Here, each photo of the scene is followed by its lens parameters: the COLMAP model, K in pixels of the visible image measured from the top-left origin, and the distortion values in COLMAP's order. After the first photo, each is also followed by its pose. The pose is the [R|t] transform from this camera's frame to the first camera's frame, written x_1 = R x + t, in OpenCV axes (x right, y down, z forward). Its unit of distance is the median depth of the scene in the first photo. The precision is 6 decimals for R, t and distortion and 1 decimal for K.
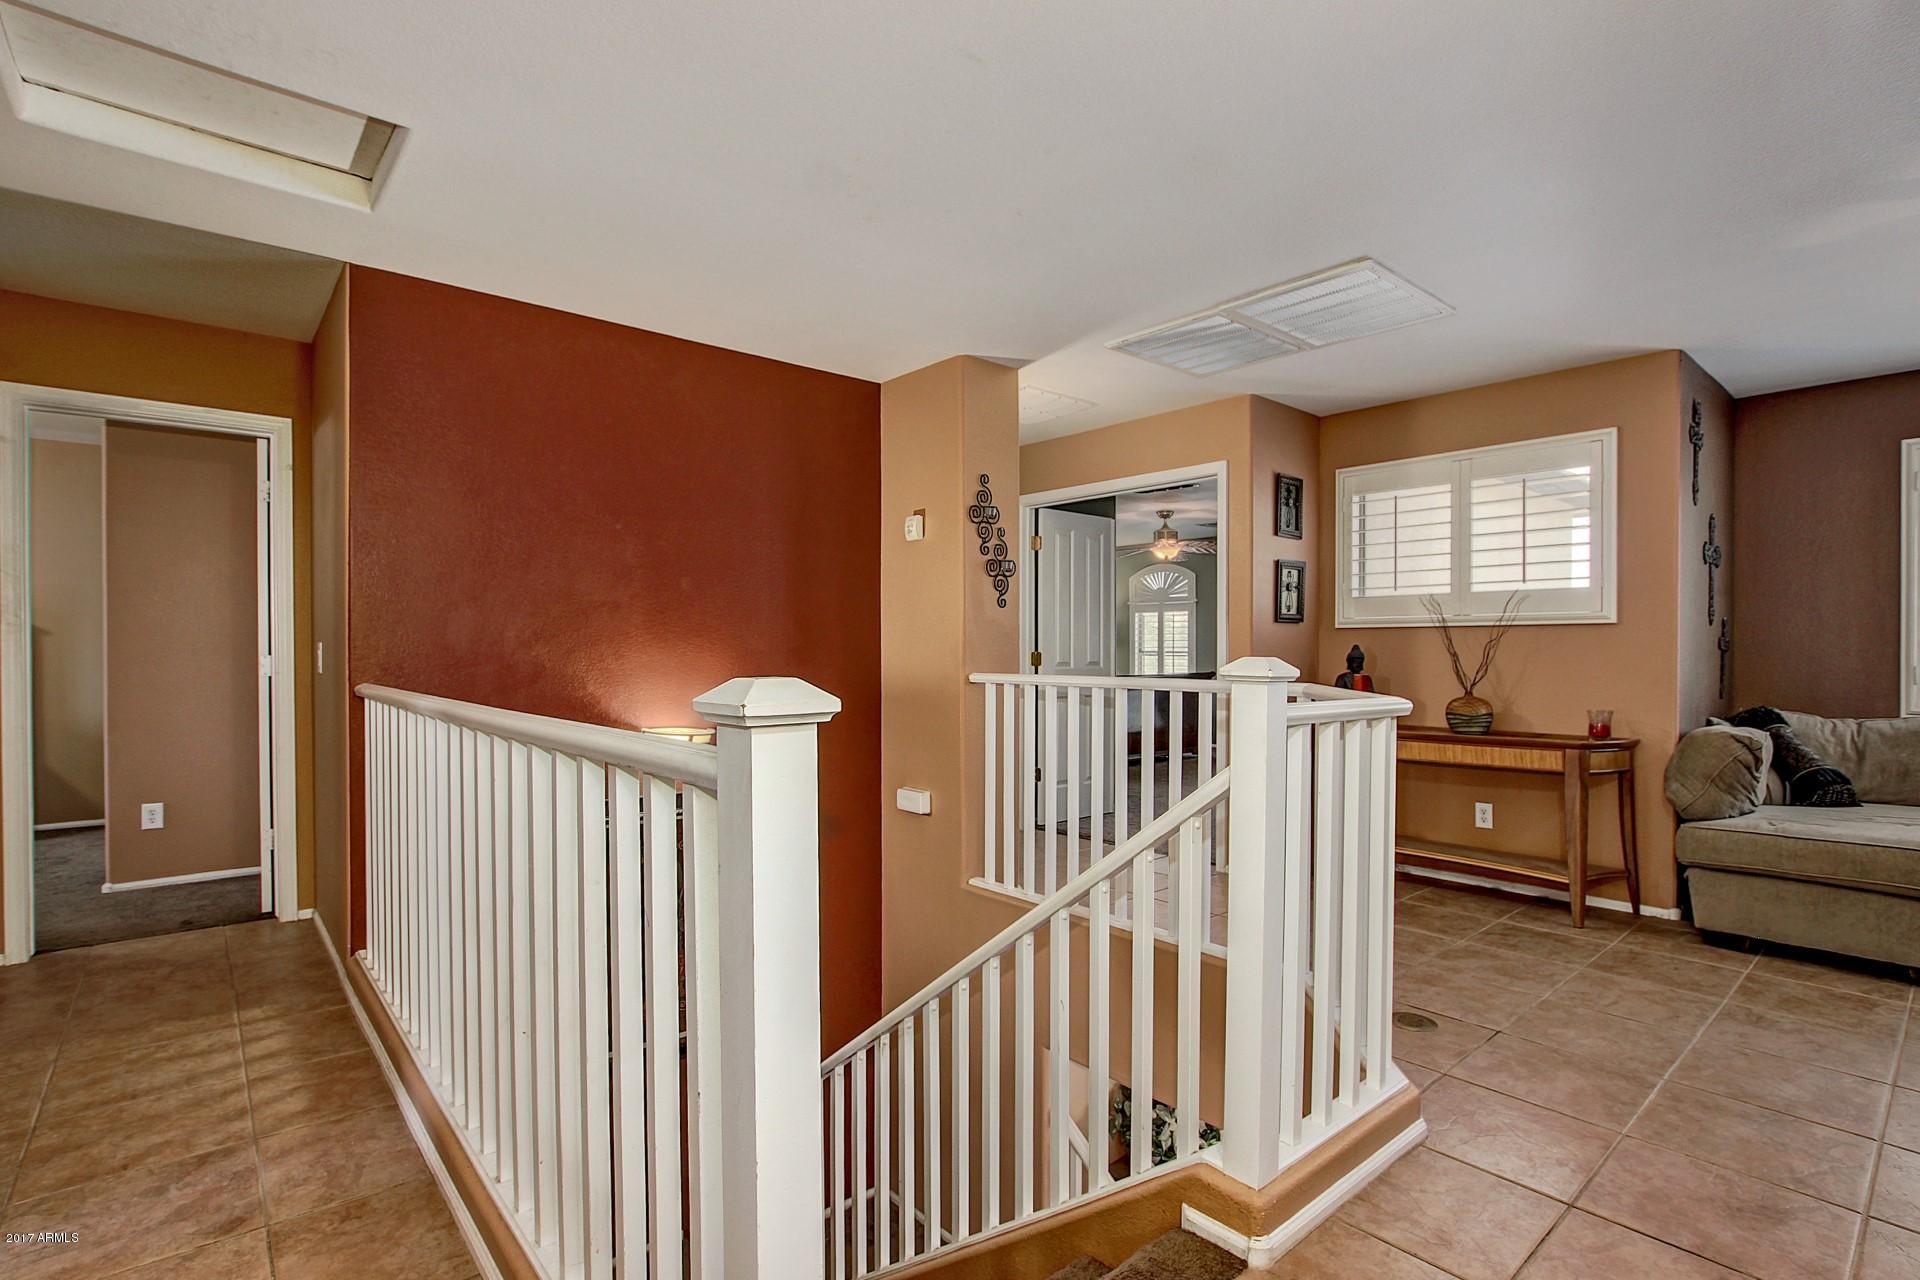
lens RADIAL K [[891.4, 0, 962.0], [0, 891.4, 653.8], [0, 0, 1]] dist [-0.038286, 0.006583]
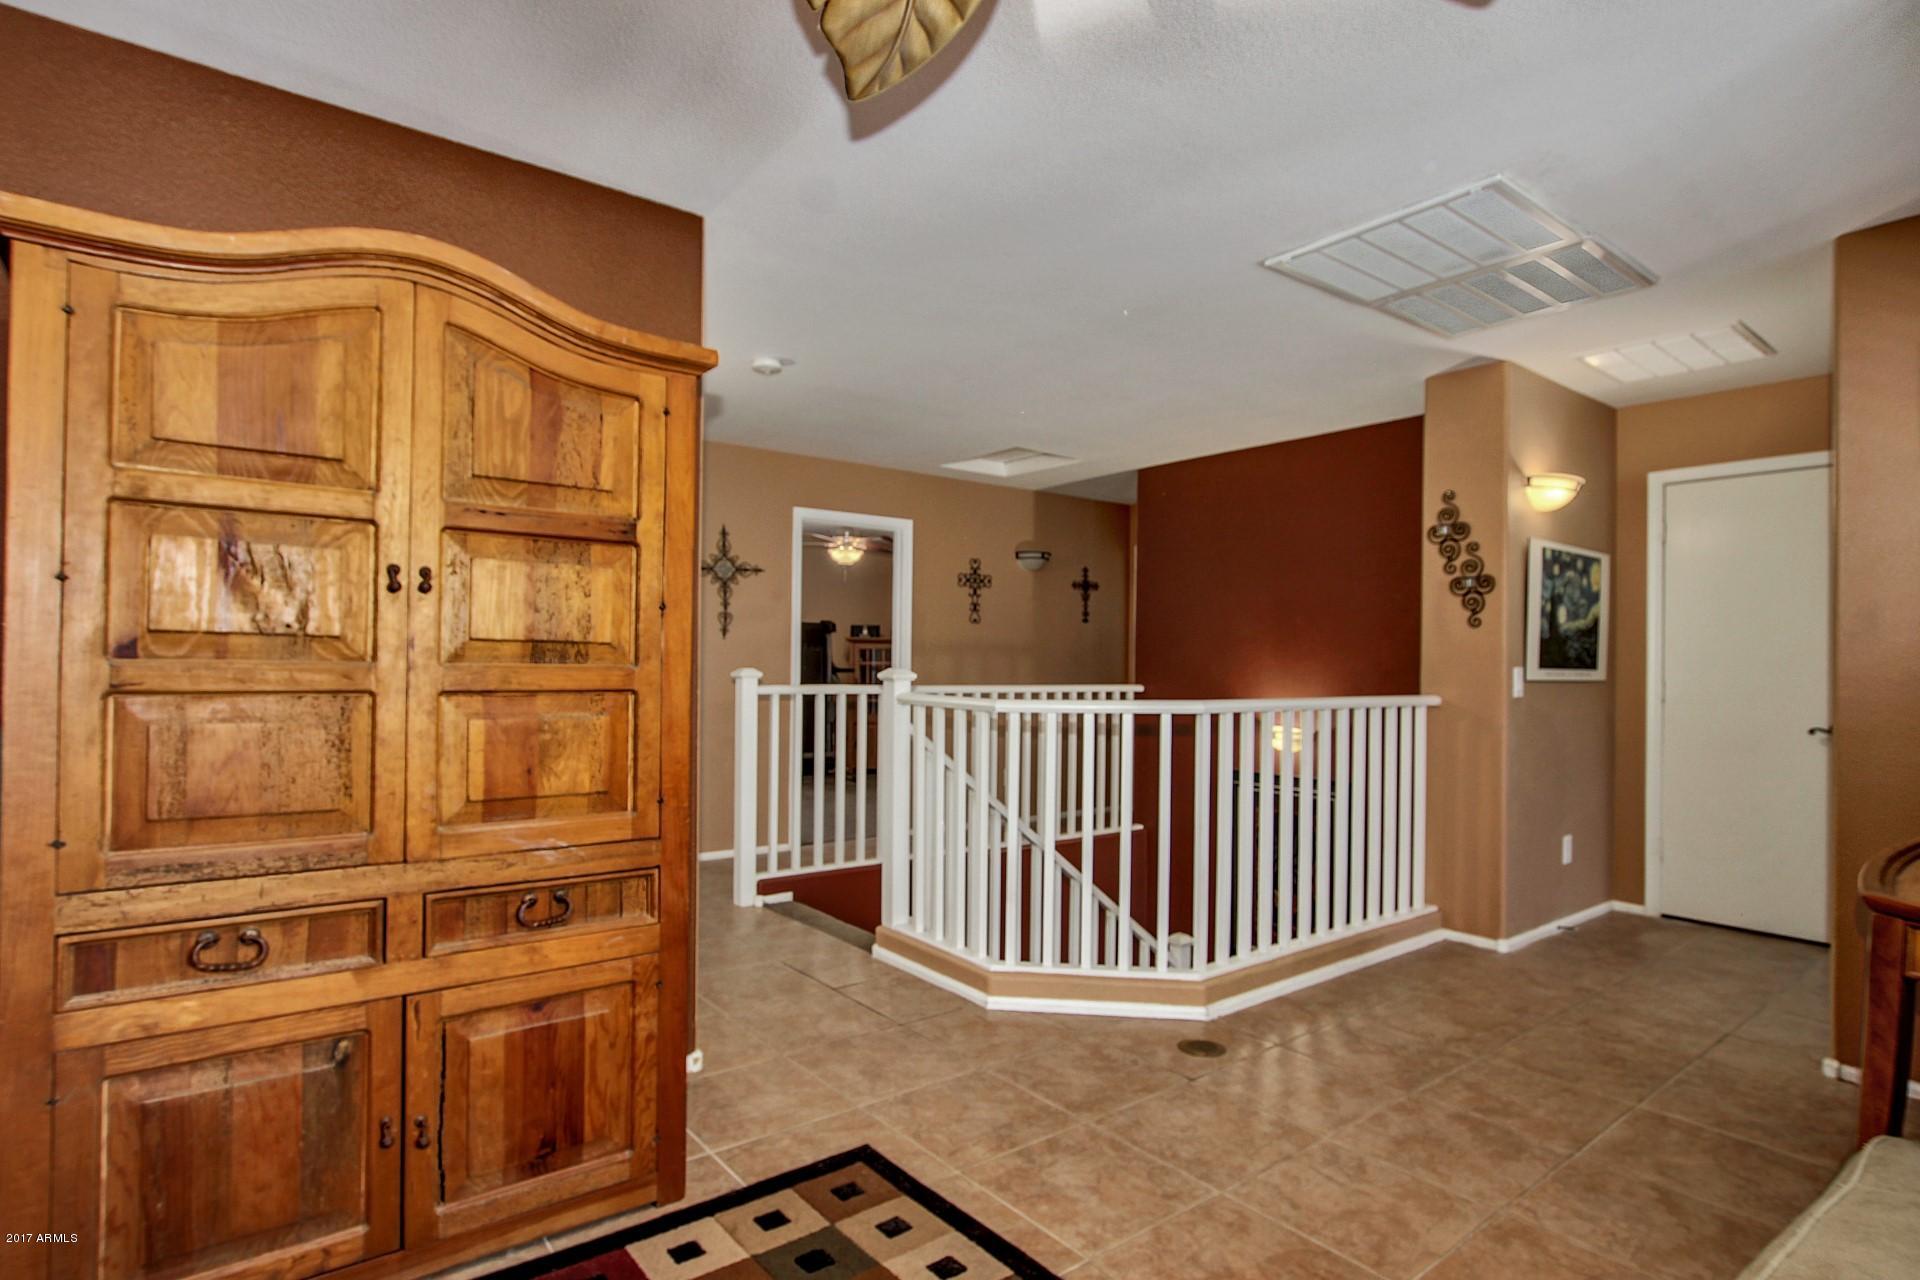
lens RADIAL K [[976.6, 0, 967.3], [0, 976.6, 649.9], [0, 0, 1]] dist [-0.024918, 0.000298]
pose [[-0.031611, -0.015558, -0.999379, 1.249567], [-0.008493, 0.999847, -0.015297, -0.010363], [0.999464, 0.008004, -0.031739, 0.586962]]
